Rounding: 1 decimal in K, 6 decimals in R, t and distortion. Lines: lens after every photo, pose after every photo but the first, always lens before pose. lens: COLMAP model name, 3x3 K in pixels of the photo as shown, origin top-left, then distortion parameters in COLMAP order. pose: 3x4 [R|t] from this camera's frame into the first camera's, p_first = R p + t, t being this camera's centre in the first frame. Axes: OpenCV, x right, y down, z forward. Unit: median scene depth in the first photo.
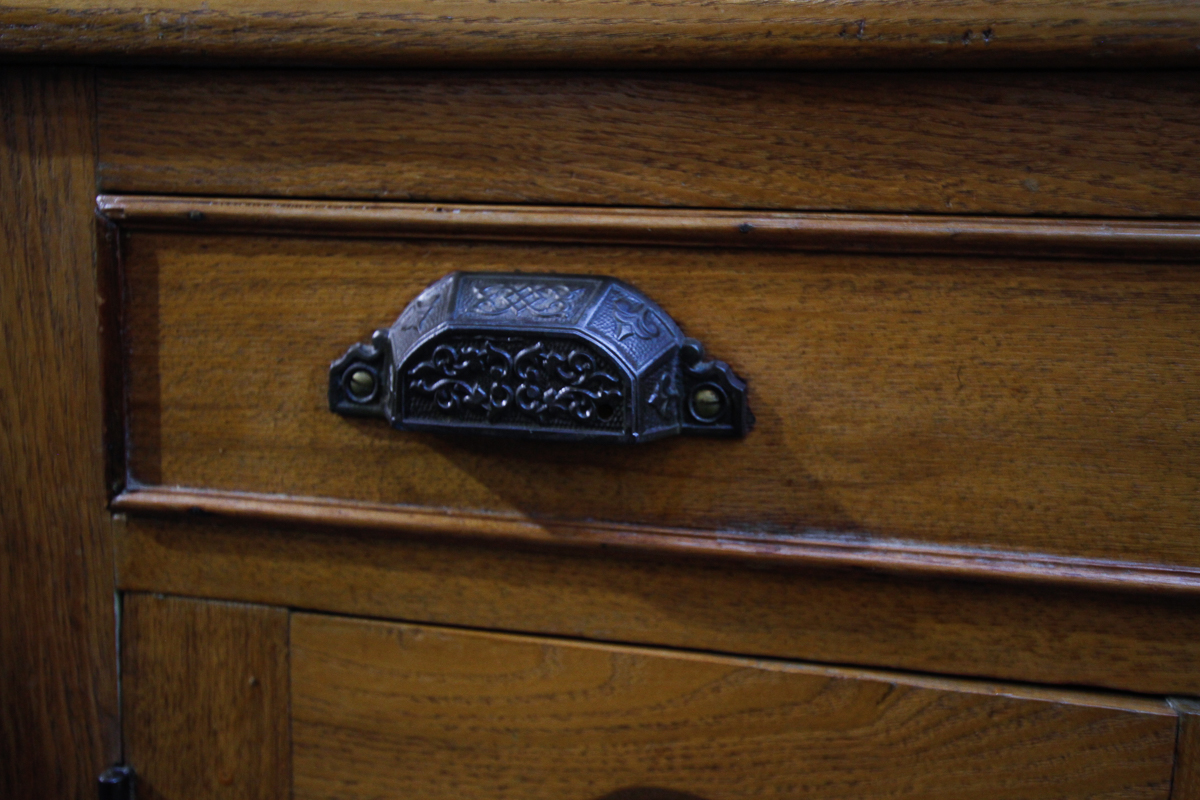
lens RADIAL K [[1032.3, 0, 601.7], [0, 1032.3, 407.1], [0, 0, 1]] dist [-0.005530, 0.047304]
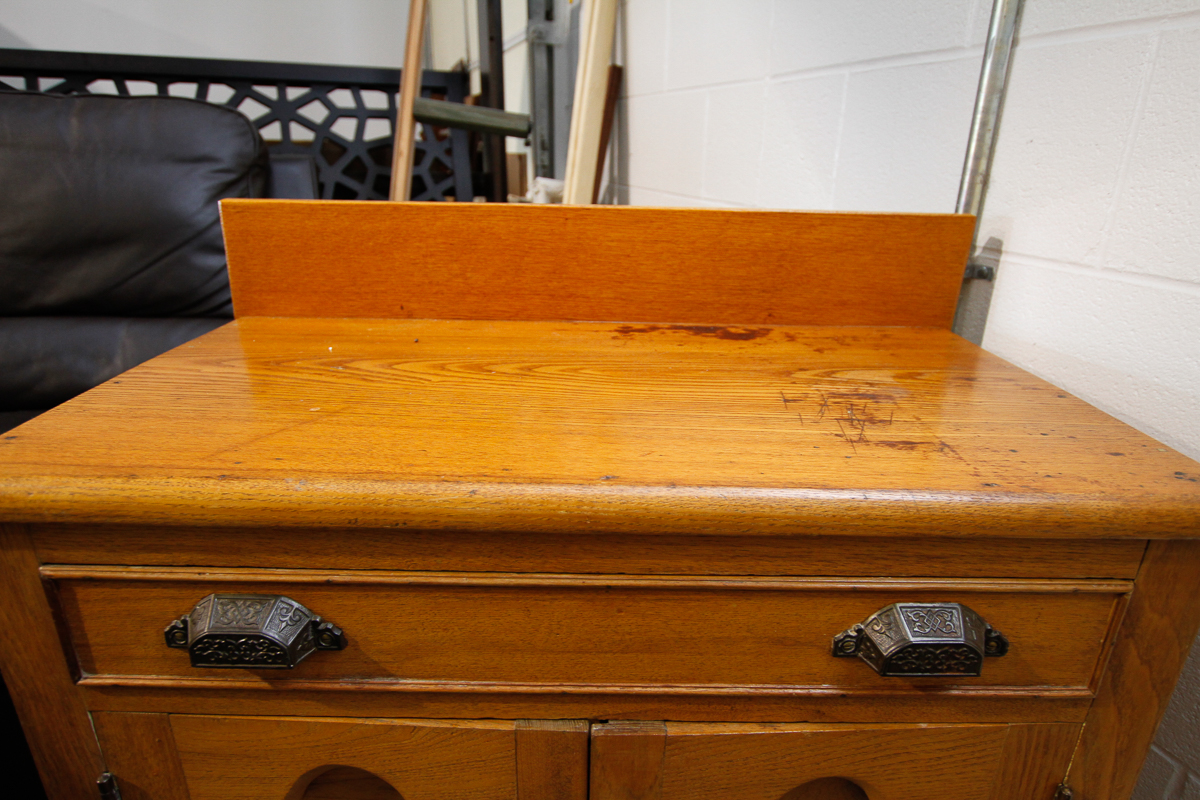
lens RADIAL K [[697.5, 0, 600.9], [0, 697.5, 410.7], [0, 0, 1]] dist [-0.022740, 0.006045]
pose [[0.984157, -0.078279, 0.159084, 0.516734], [0.042203, 0.974896, 0.218623, -0.854168], [-0.172204, -0.208445, 0.962754, -0.586952]]
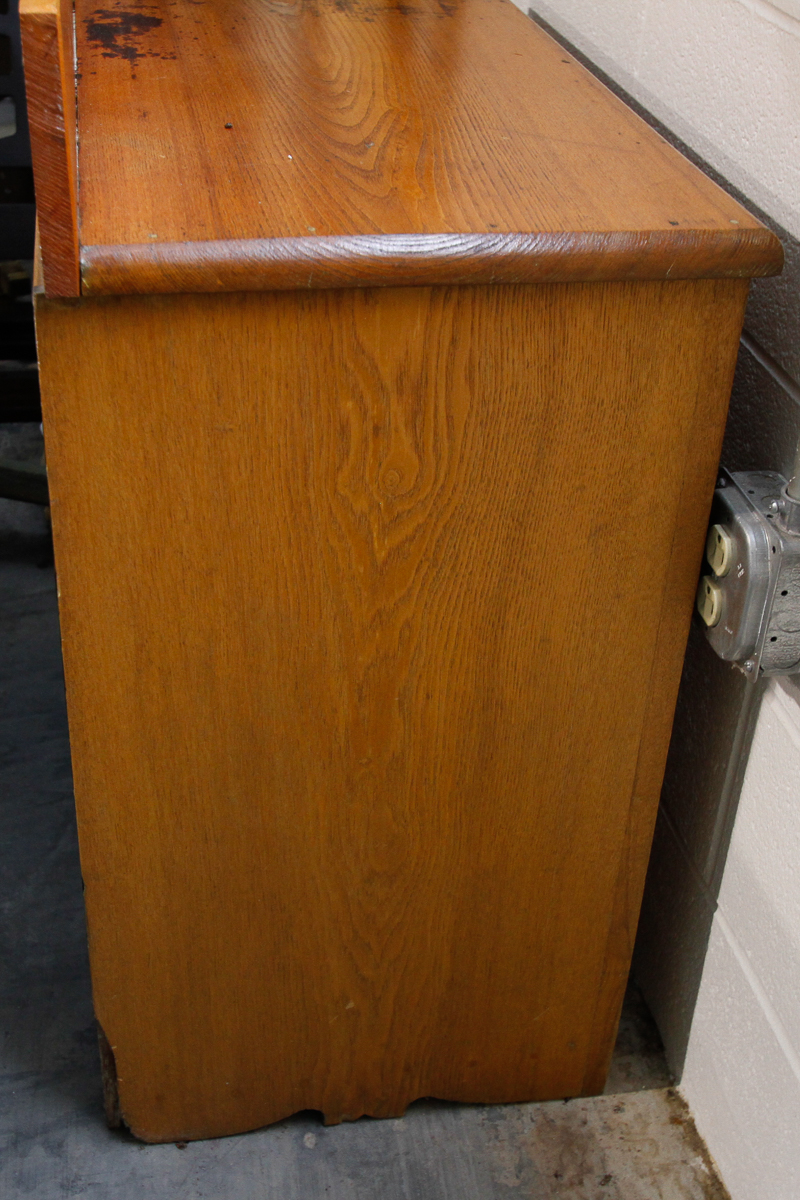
lens RADIAL K [[1533.4, 0, 397.6], [0, 1533.4, 600.5], [0, 0, 1]] dist [0.006135, 0.000000]
pose [[-0.346930, -0.547468, 0.761524, -3.467137], [0.088926, 0.789094, 0.607801, -1.947829], [-0.933666, 0.278584, -0.225077, 2.821512]]
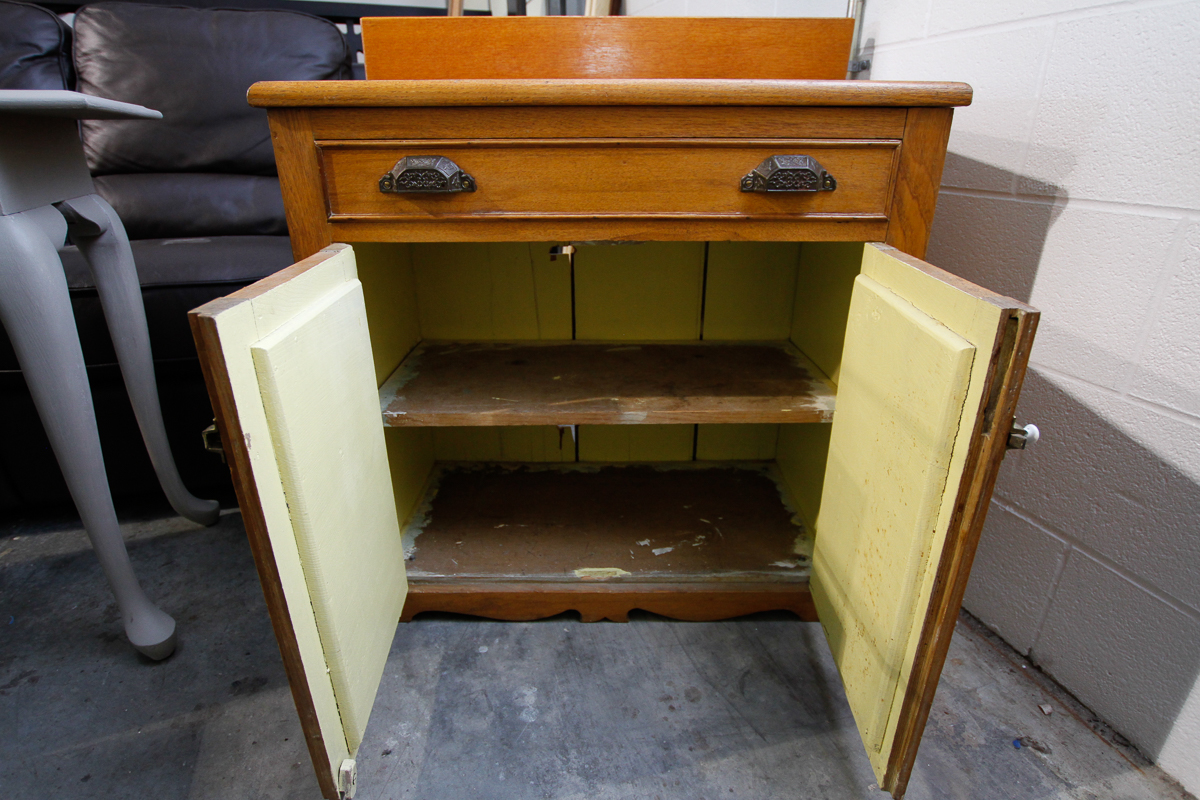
lens RADIAL K [[632.6, 0, 600.1], [0, 632.6, 411.2], [0, 0, 1]] dist [-0.022261, -0.003505]
pose [[0.984389, -0.100115, 0.144758, 0.177877], [0.059813, 0.963802, 0.259825, 0.271504], [-0.165531, -0.247111, 0.954744, -1.975219]]
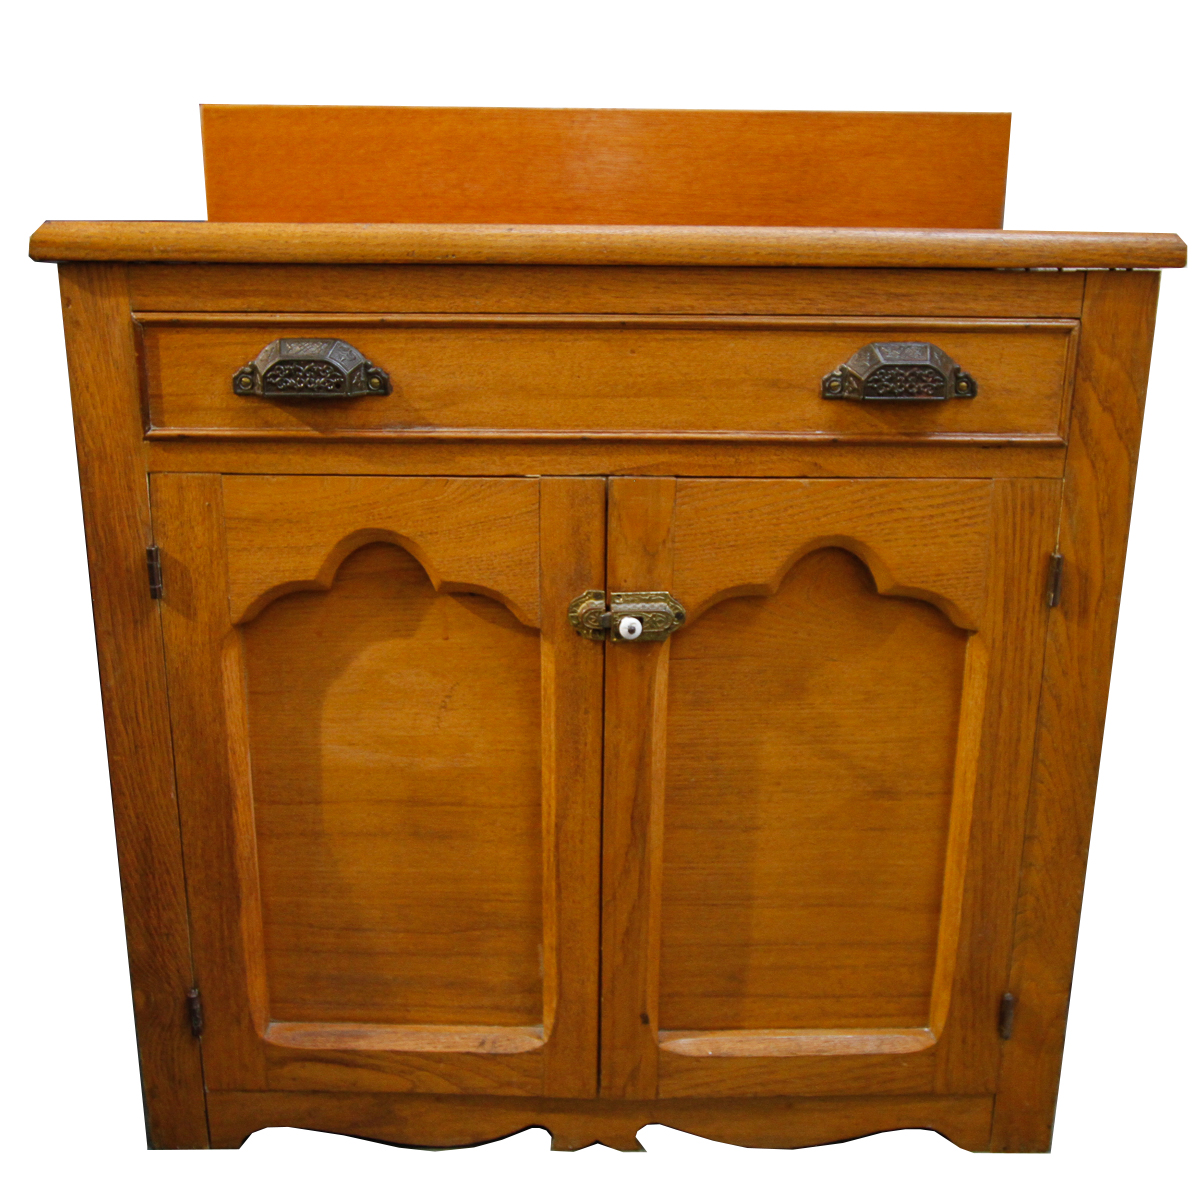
lens RADIAL K [[1226.6, 0, 601.0], [0, 1226.6, 598.2], [0, 0, 1]] dist [-0.013663, 0.000000]
pose [[0.983838, -0.071646, 0.164102, 0.114732], [0.051796, 0.991153, 0.122202, 0.197395], [-0.171406, -0.111727, 0.978845, -2.390457]]
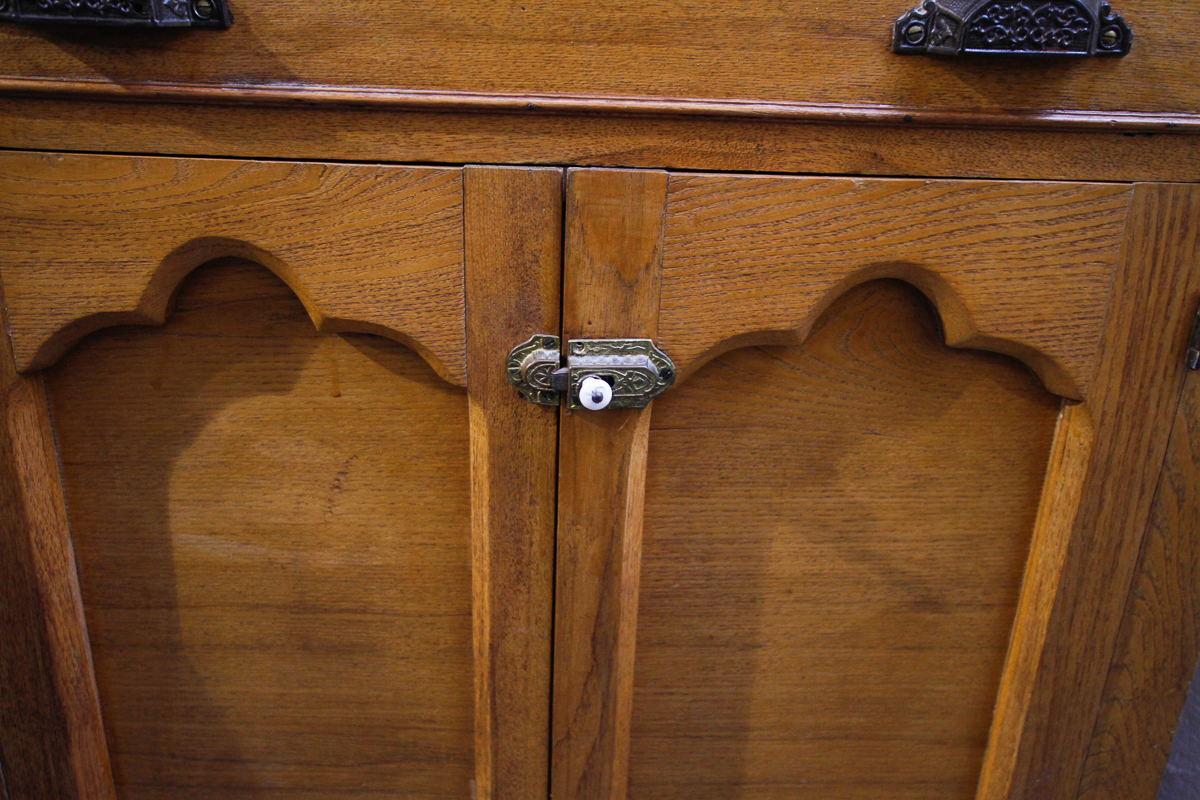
lens RADIAL K [[1032.3, 0, 602.3], [0, 1032.3, 406.5], [0, 0, 1]] dist [-0.005530, 0.047304]
pose [[0.980658, -0.073322, 0.181478, 0.395767], [0.028866, 0.971223, 0.236415, 0.259582], [-0.193590, -0.226604, 0.954554, -0.995251]]
